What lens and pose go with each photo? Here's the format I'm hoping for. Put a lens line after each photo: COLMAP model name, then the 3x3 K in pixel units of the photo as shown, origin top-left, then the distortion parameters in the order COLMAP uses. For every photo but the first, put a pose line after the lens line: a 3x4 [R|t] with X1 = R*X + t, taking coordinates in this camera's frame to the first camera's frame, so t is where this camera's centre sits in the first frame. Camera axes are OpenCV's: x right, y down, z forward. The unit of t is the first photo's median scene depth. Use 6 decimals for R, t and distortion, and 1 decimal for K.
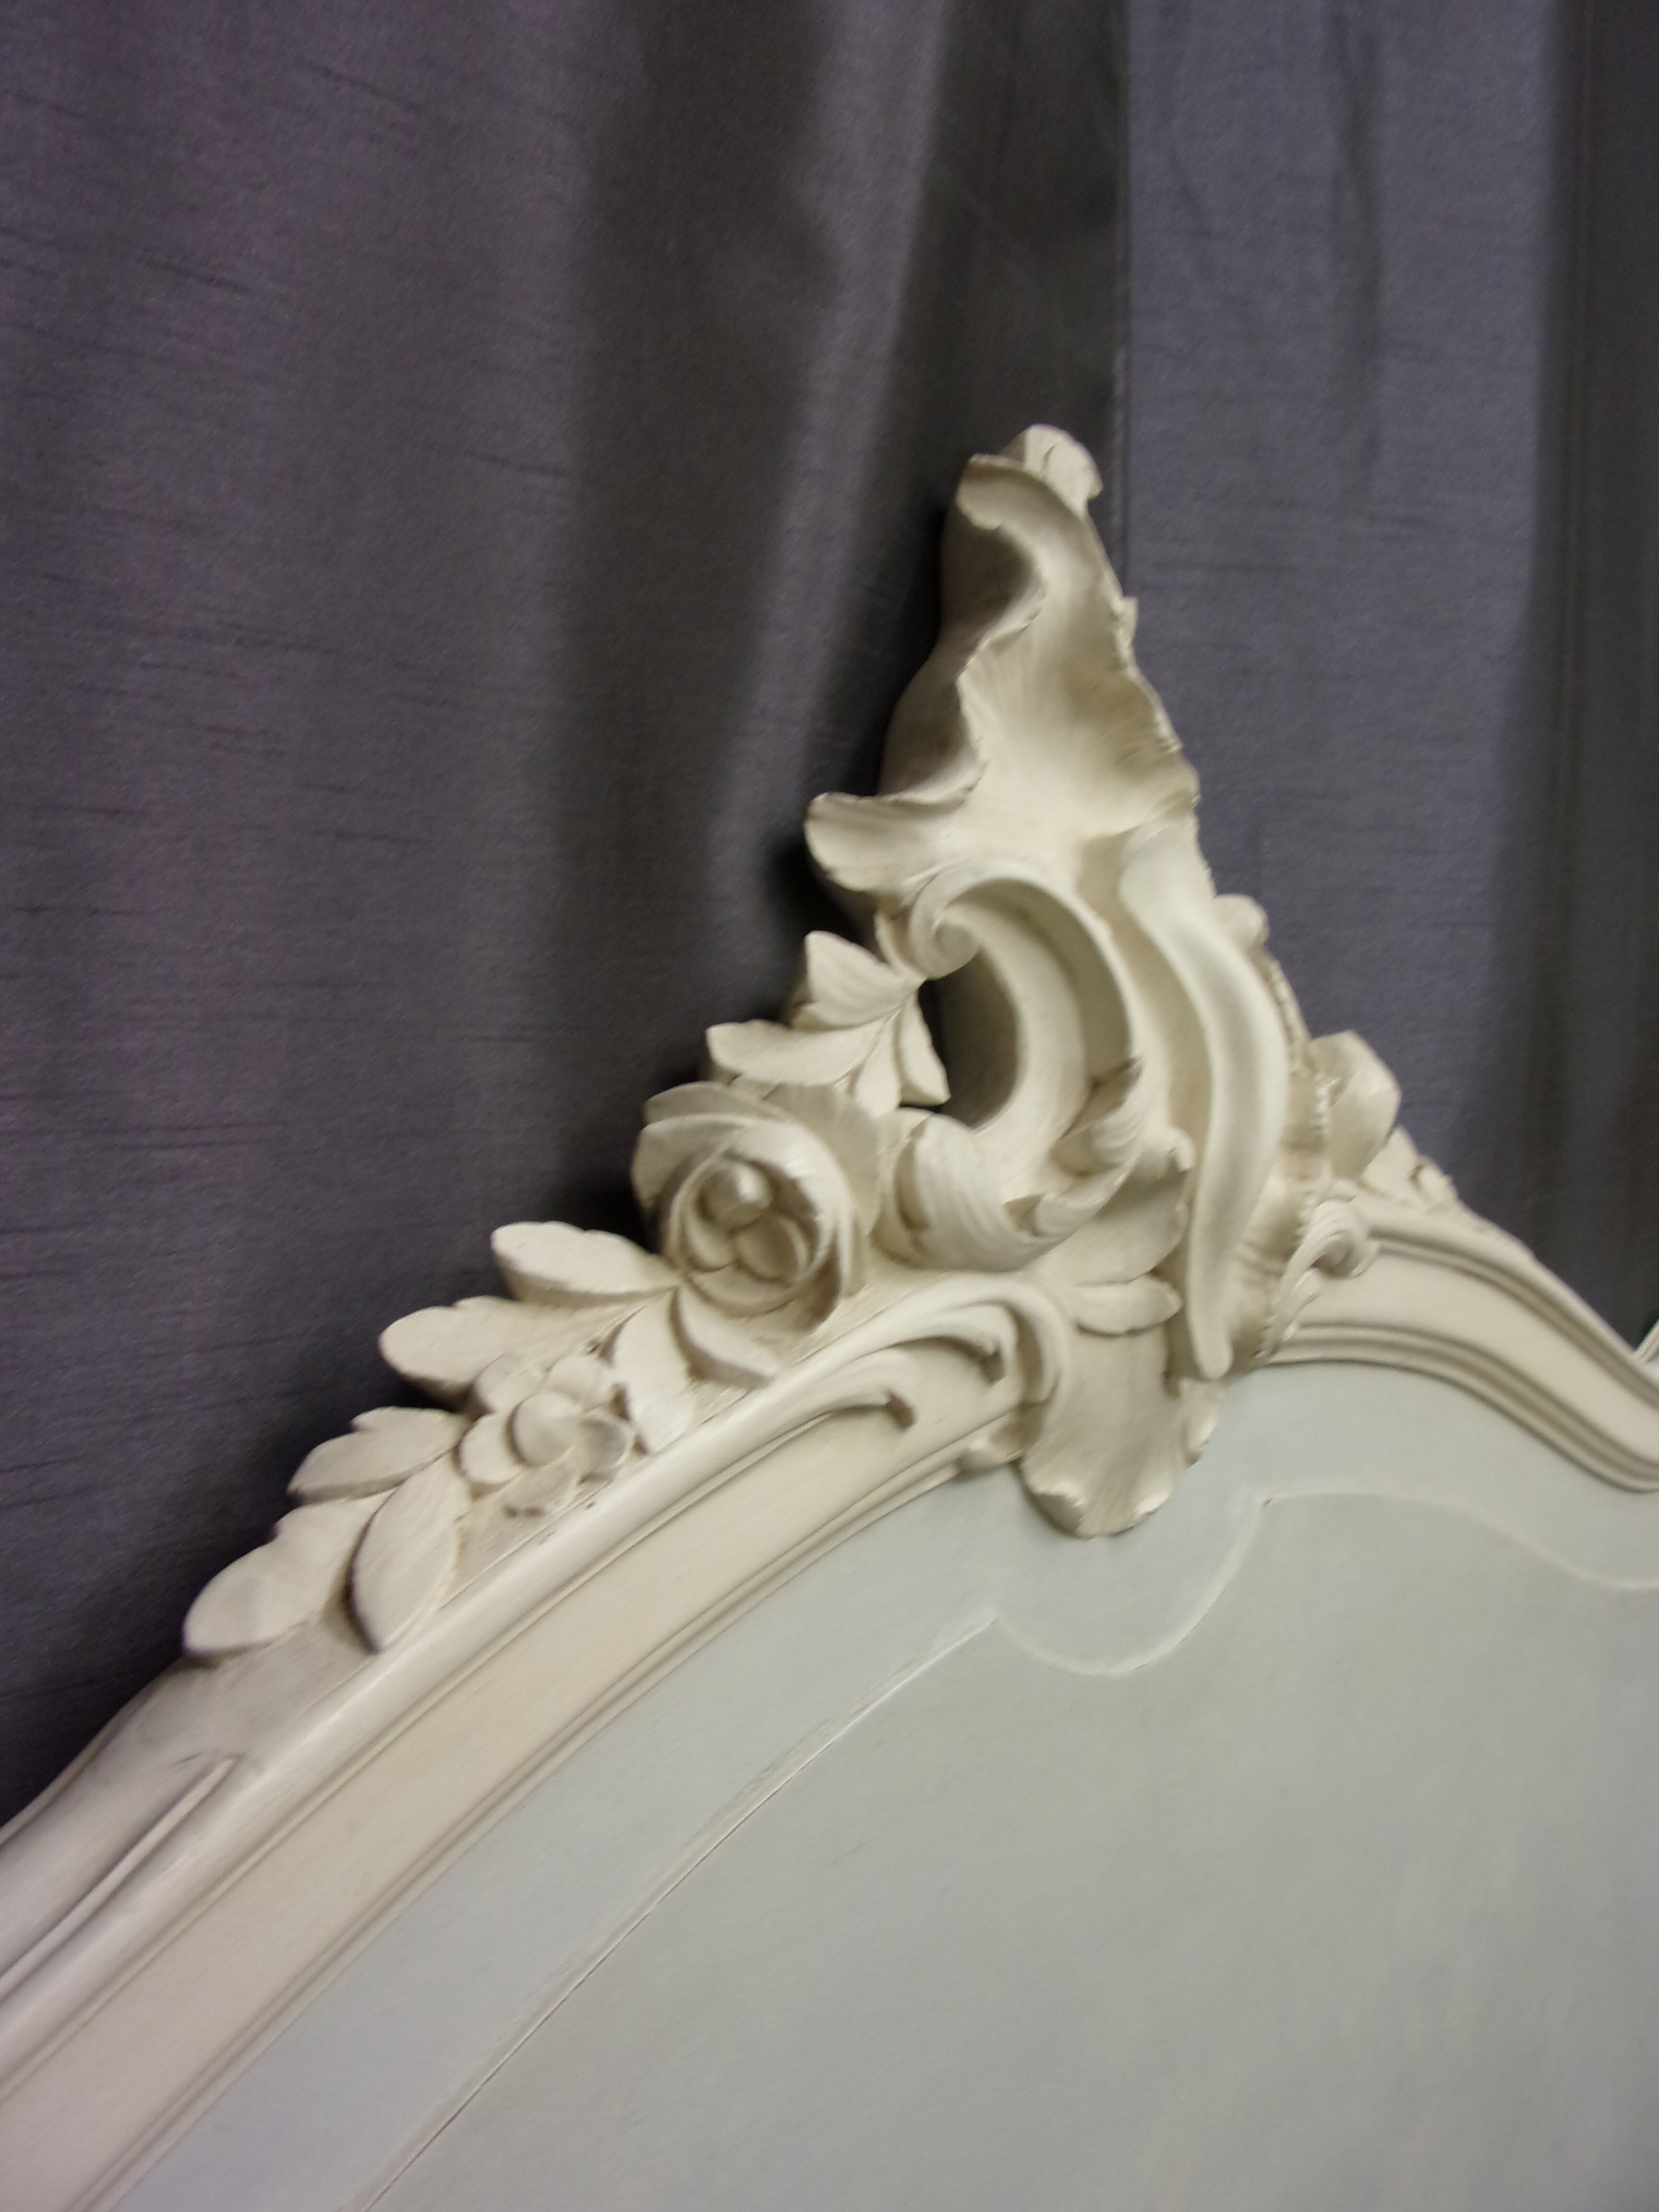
lens RADIAL K [[1613.0, 0, 828.1], [0, 1613.0, 1087.6], [0, 0, 1]] dist [-0.053895, 0.010903]
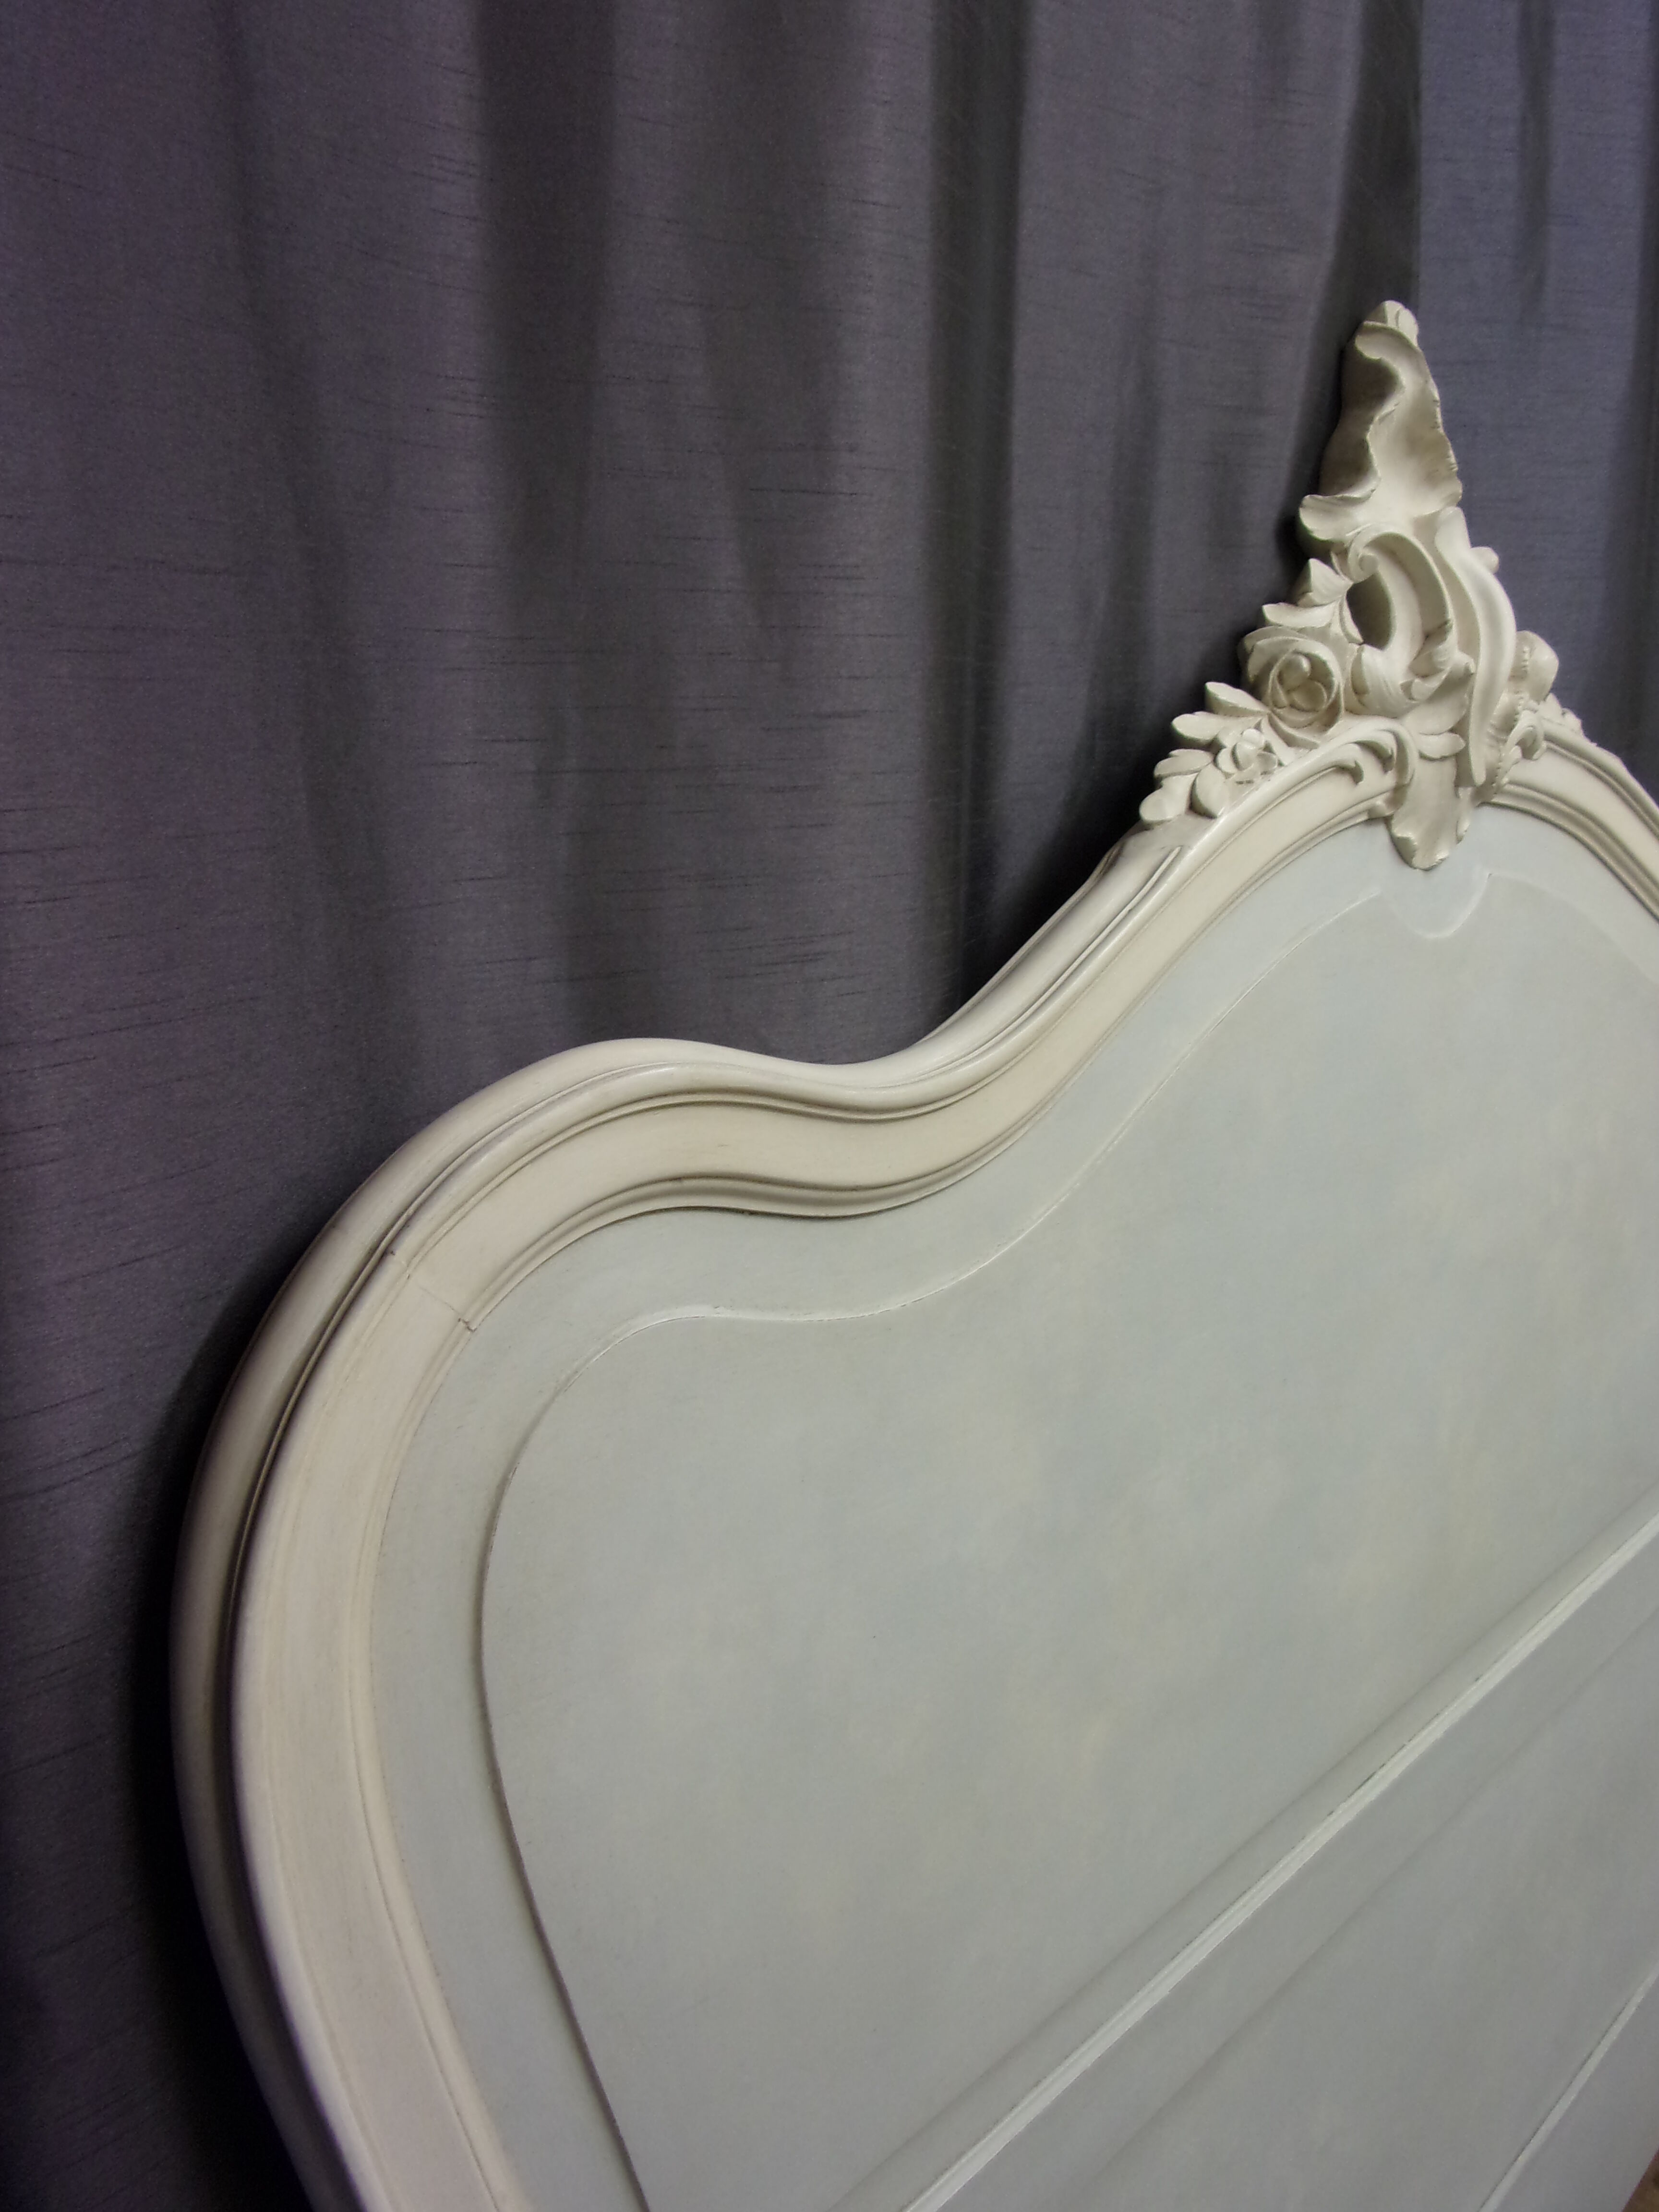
lens RADIAL K [[1613.0, 0, 825.5], [0, 1613.0, 1090.5], [0, 0, 1]] dist [-0.053895, 0.010903]
pose [[0.999034, -0.031779, -0.030344, -0.572363], [0.035679, 0.989775, 0.138103, 0.269737], [0.025645, -0.139053, 0.989953, -1.152757]]
